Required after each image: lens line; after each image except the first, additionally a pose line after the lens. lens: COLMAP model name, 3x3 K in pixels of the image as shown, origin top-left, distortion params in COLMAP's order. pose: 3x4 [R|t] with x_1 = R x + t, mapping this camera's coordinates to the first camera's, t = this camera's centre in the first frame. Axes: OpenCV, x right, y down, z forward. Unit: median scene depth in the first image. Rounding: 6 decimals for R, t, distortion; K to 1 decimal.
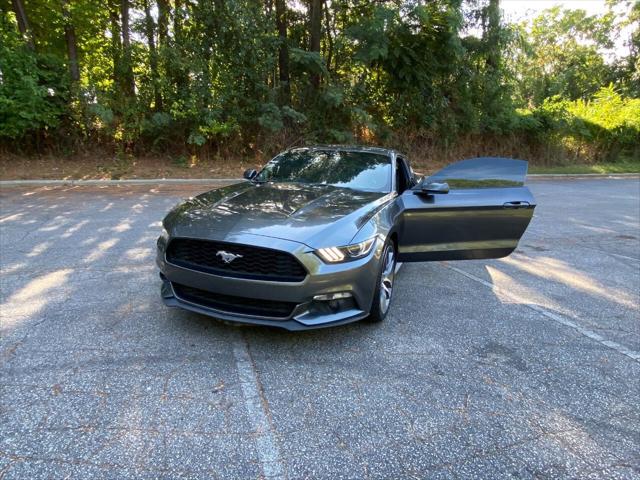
lens RADIAL K [[398.2, 0, 320.0], [0, 398.2, 240.0], [0, 0, 1]] dist [-0.001245, -0.009772]
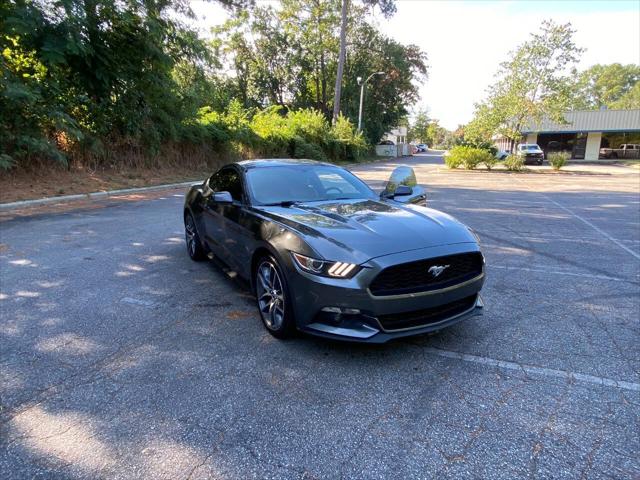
lens RADIAL K [[398.2, 0, 320.0], [0, 398.2, 240.0], [0, 0, 1]] dist [-0.001245, -0.009772]
pose [[0.632896, -0.181795, 0.752591, -0.182183], [0.191172, 0.978638, 0.075631, -0.026570], [-0.750263, 0.096008, 0.654131, 0.079008]]
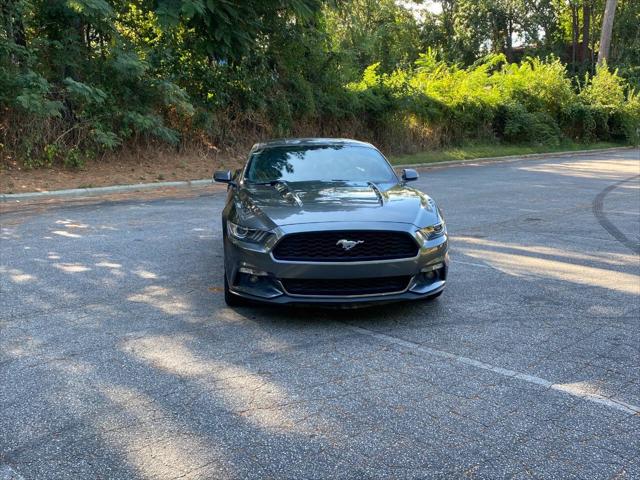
lens RADIAL K [[650.1, 0, 320.0], [0, 650.1, 240.0], [0, 0, 1]] dist [0.163909, -0.495253]
pose [[0.889955, -0.098203, 0.445350, -0.165107], [0.128519, 0.990967, -0.038308, 0.013375], [-0.437565, 0.091328, 0.894537, -0.087333]]
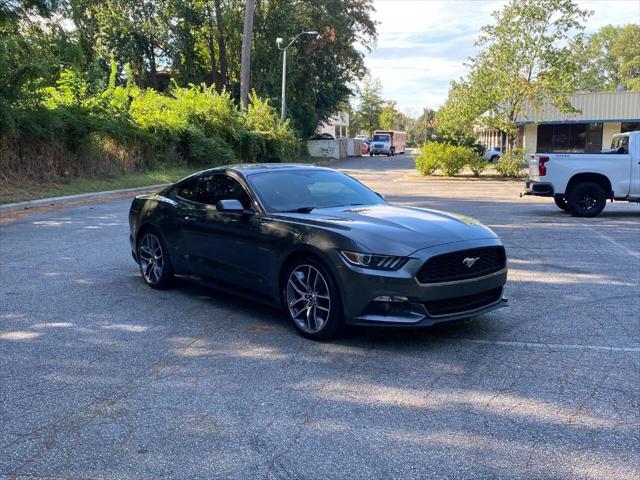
lens RADIAL K [[664.5, 0, 330.6], [0, 664.5, 241.3], [0, 0, 1]] dist [0.000546, -0.044444]
pose [[0.474768, -0.135365, 0.869639, -0.318170], [0.215082, 0.975986, 0.034498, -0.025957], [-0.853425, 0.170665, 0.492482, 0.055448]]
